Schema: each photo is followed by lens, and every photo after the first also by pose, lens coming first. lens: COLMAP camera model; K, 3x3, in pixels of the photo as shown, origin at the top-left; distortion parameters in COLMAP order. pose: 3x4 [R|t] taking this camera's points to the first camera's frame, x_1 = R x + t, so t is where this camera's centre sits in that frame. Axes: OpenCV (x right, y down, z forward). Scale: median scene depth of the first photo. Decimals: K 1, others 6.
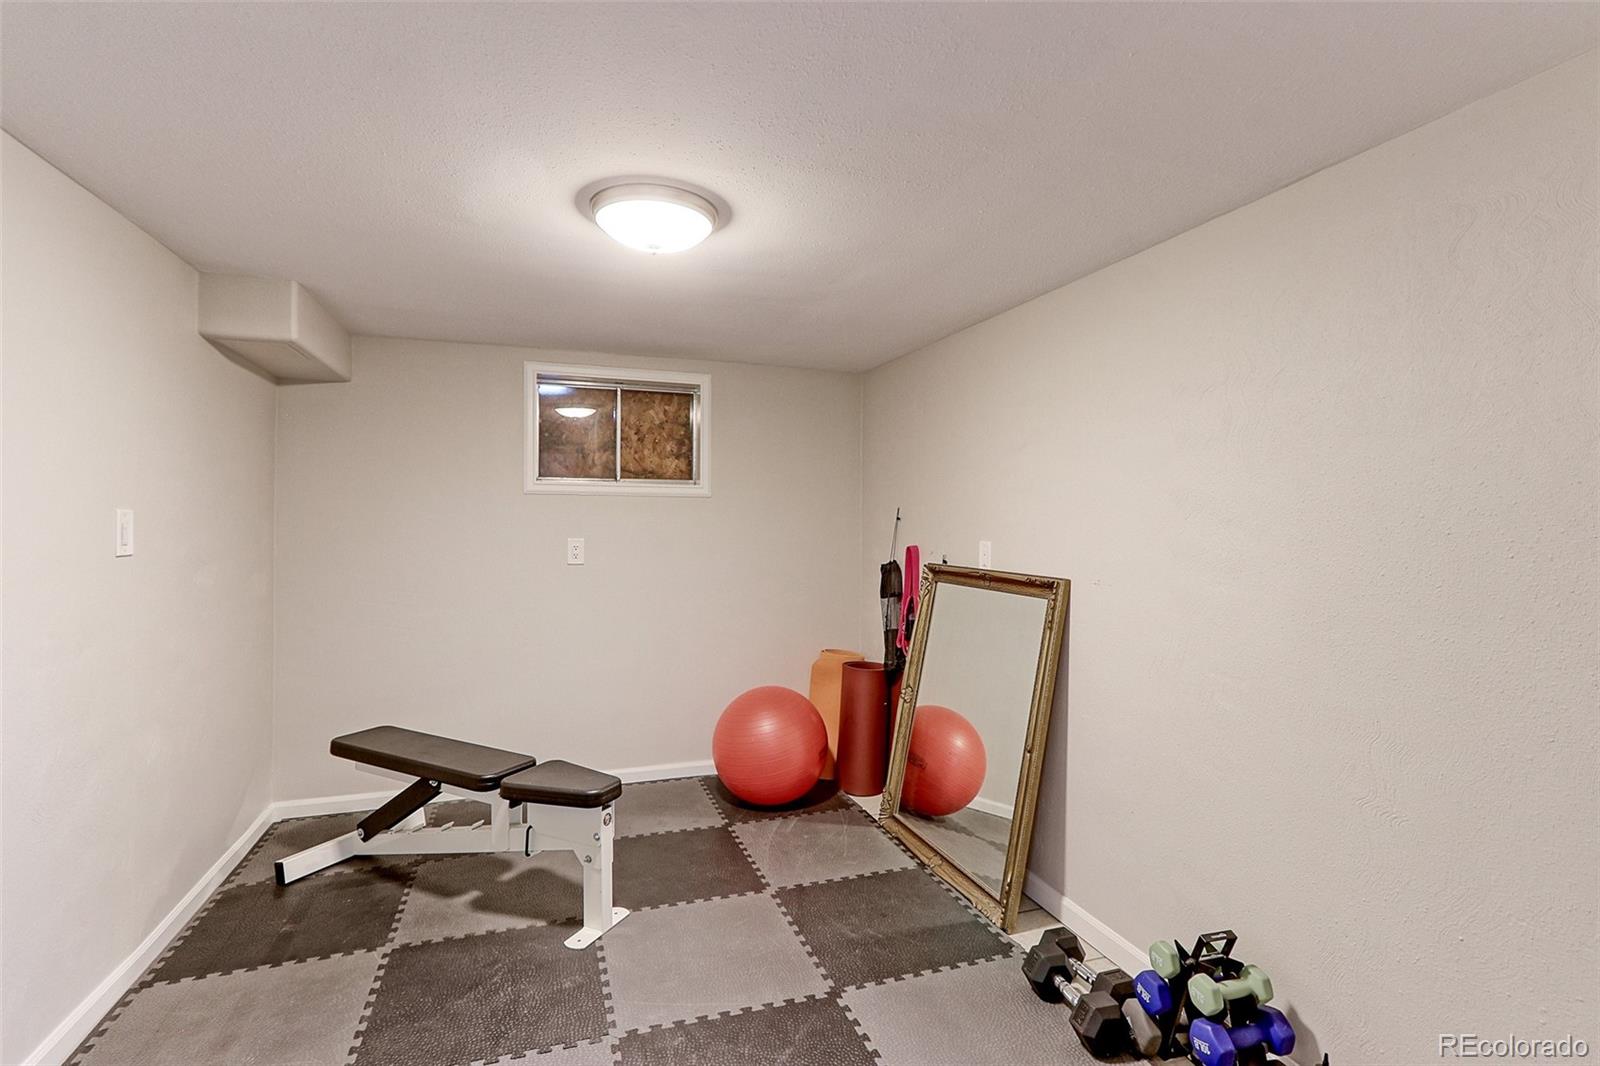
lens RADIAL K [[763.5, 0, 801.1], [0, 763.5, 526.3], [0, 0, 1]] dist [0.003861, 0.002388]
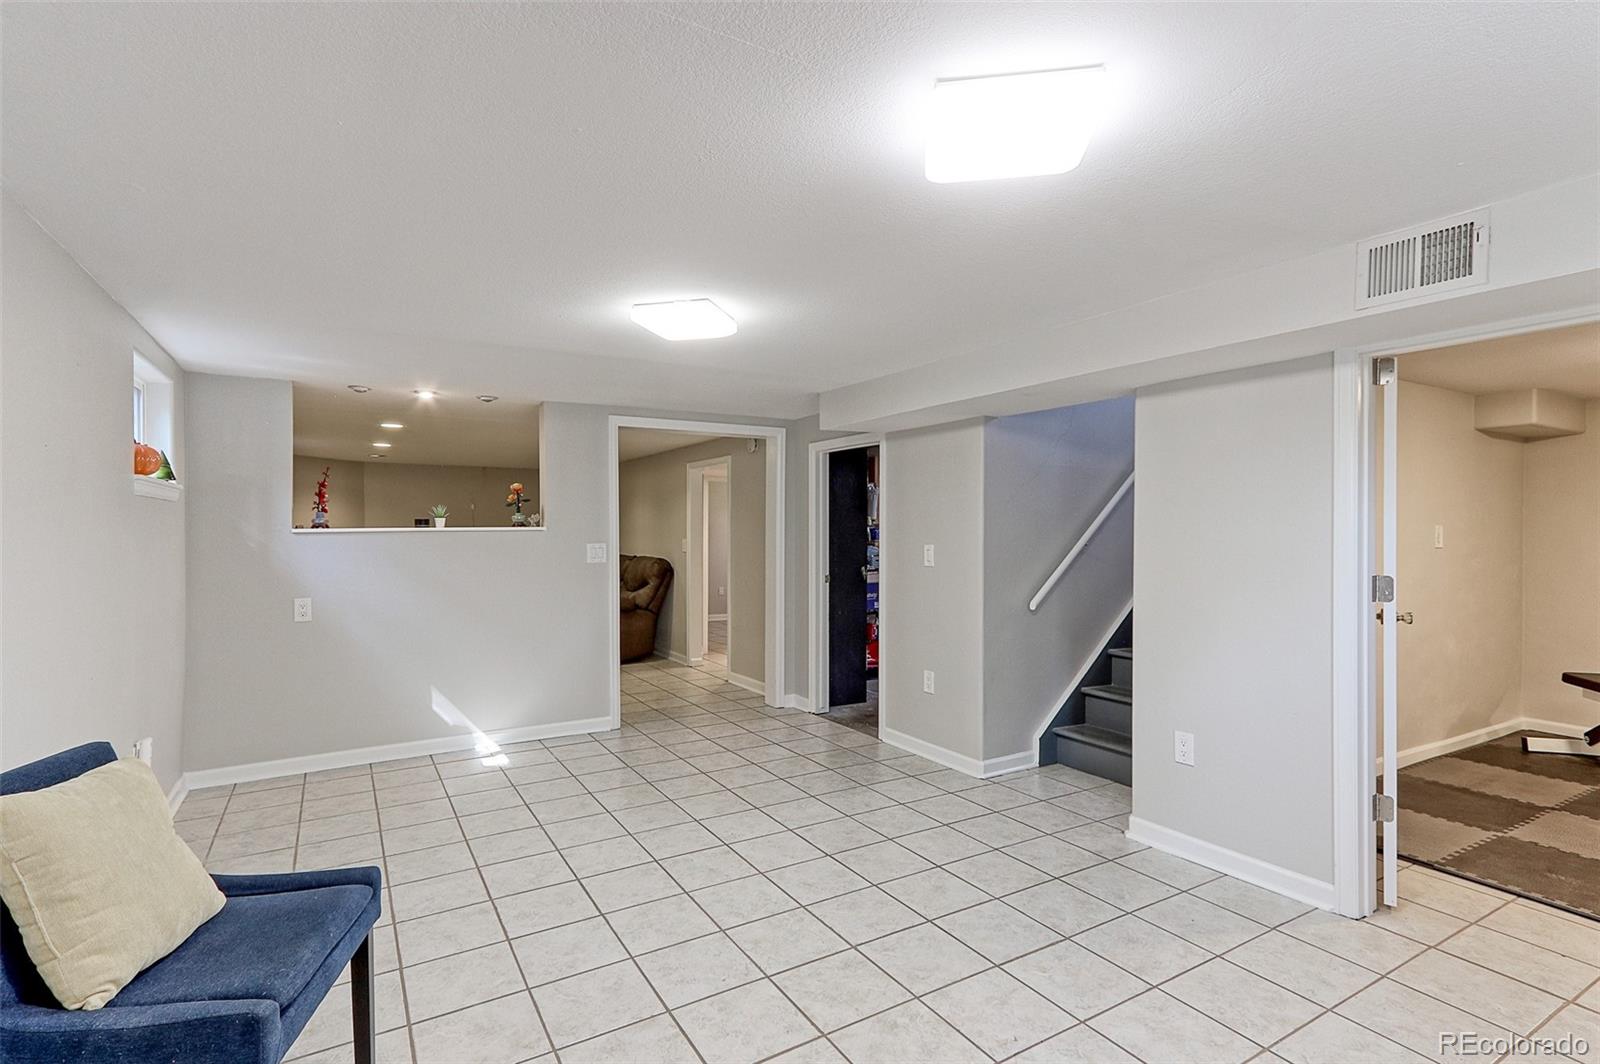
lens RADIAL K [[763.5, 0, 797.4], [0, 763.5, 533.0], [0, 0, 1]] dist [0.003861, 0.002388]
pose [[0.191241, -0.003095, -0.981538, 0.655872], [-0.008286, 0.999954, -0.004767, 0.015902], [0.981508, 0.009045, 0.191207, -0.872749]]
